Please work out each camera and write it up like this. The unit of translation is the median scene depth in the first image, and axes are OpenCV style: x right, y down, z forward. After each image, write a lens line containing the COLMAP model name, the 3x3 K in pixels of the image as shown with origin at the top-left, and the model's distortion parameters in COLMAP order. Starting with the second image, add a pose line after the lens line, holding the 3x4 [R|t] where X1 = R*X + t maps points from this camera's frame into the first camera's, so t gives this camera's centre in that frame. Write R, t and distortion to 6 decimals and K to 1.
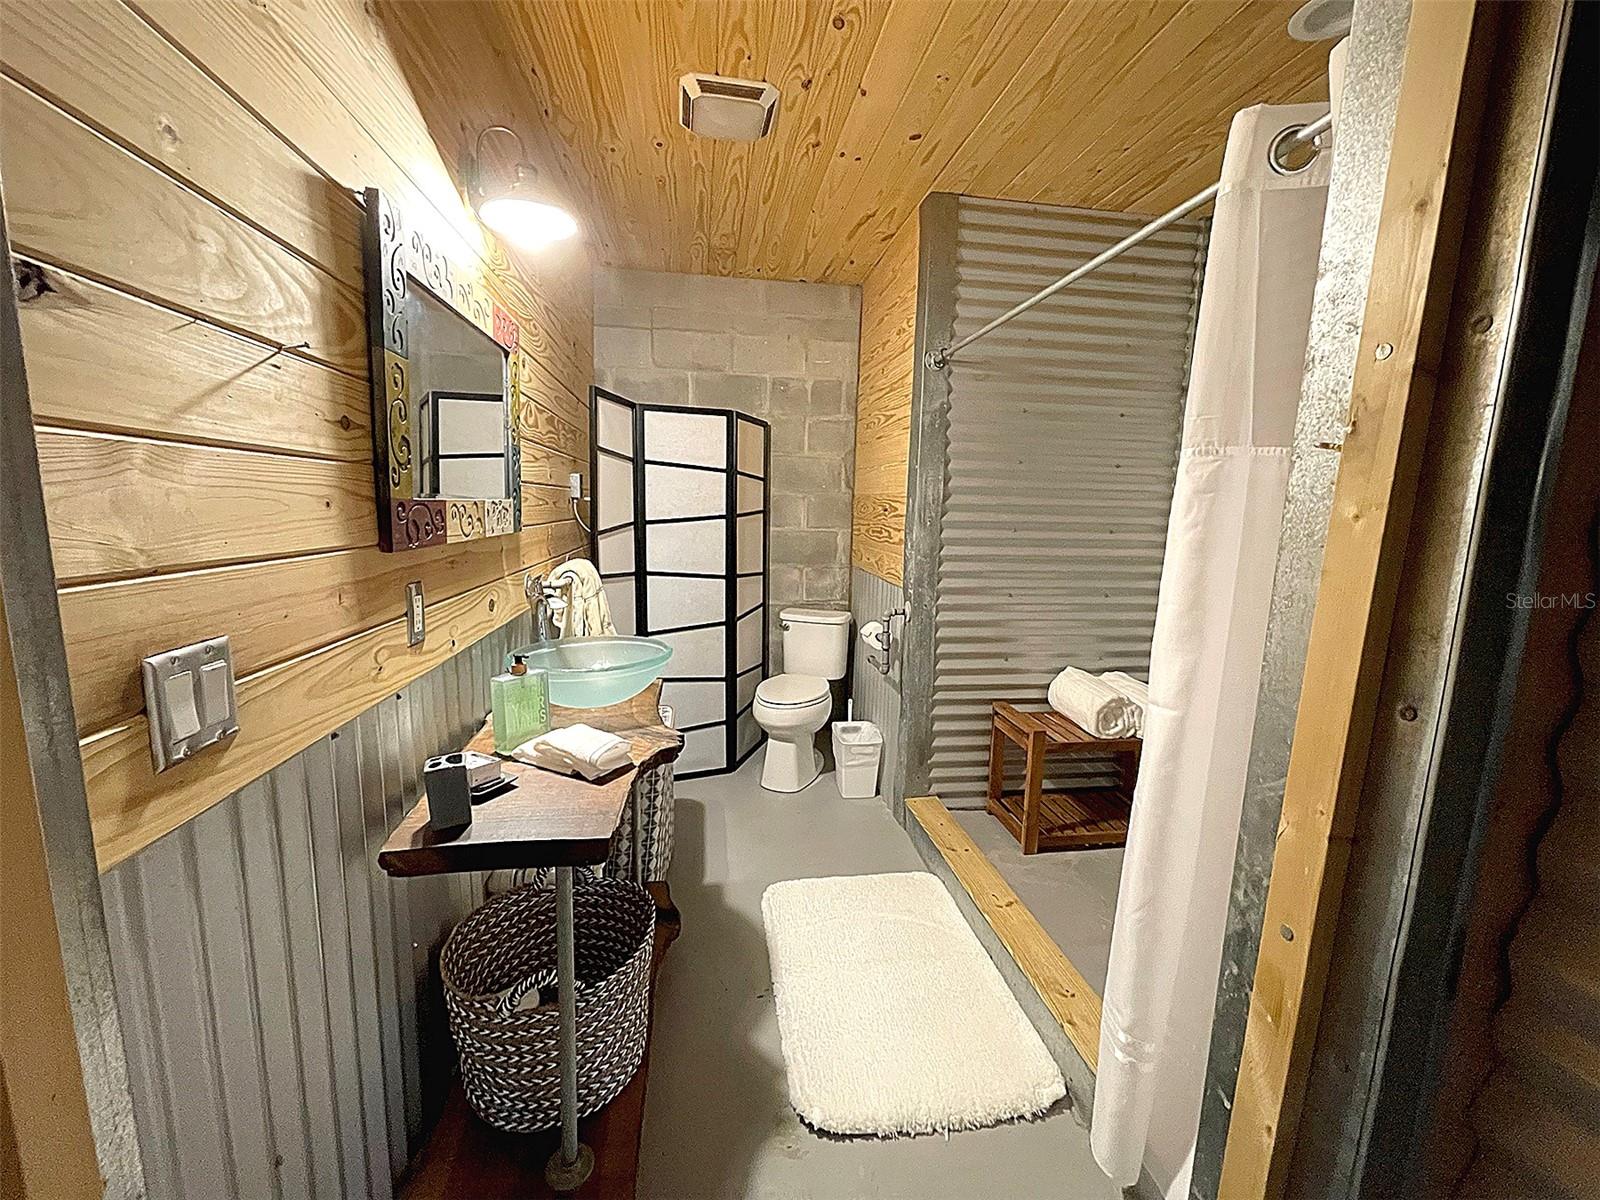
lens RADIAL K [[642.6, 0, 795.1], [0, 642.6, 598.7], [0, 0, 1]] dist [0.000110, 0.000276]
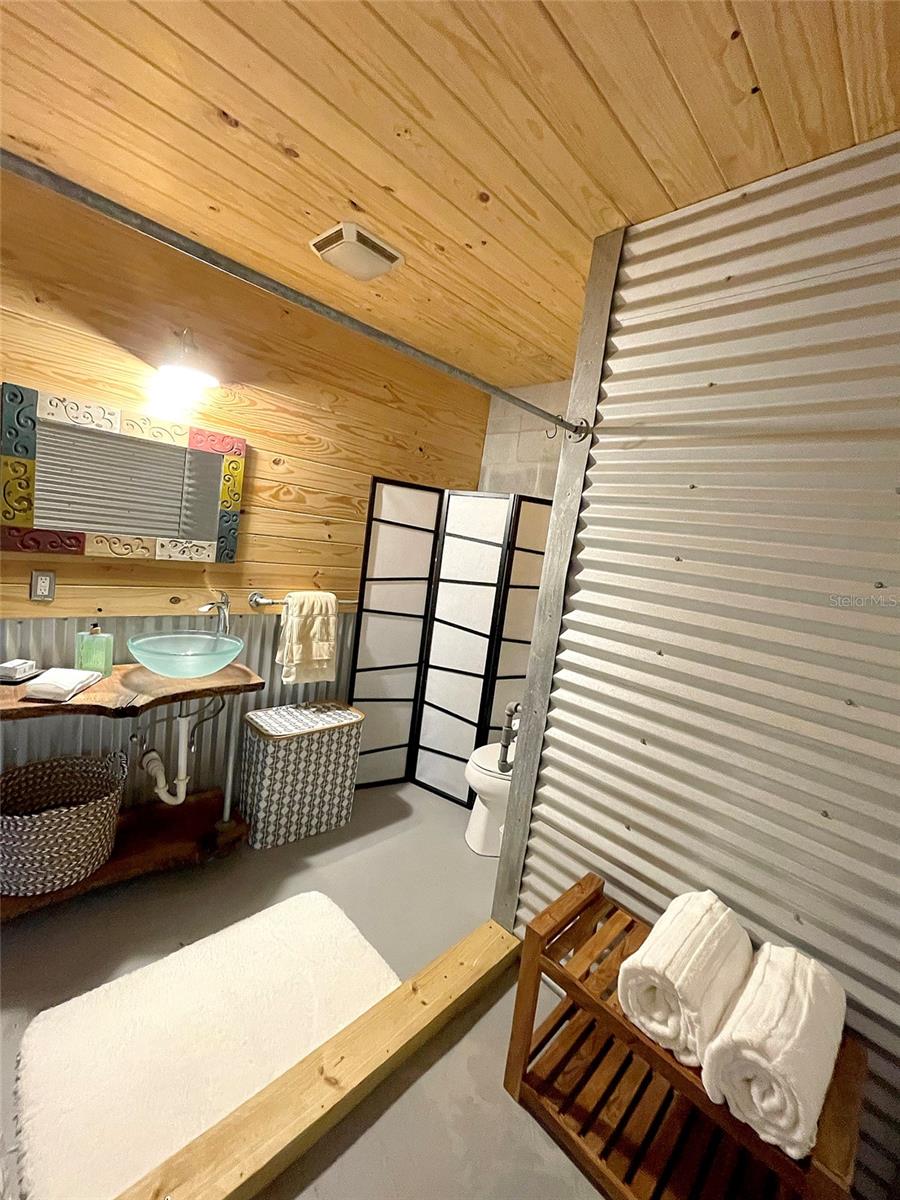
lens RADIAL K [[481.9, 0, 452.9], [0, 481.9, 596.3], [0, 0, 1]] dist [0.000110, 0.000276]
pose [[0.596226, 0.155343, -0.787644, 0.652061], [-0.234579, 0.971994, 0.014131, -0.127444], [0.767780, 0.176340, 0.615969, 0.518689]]
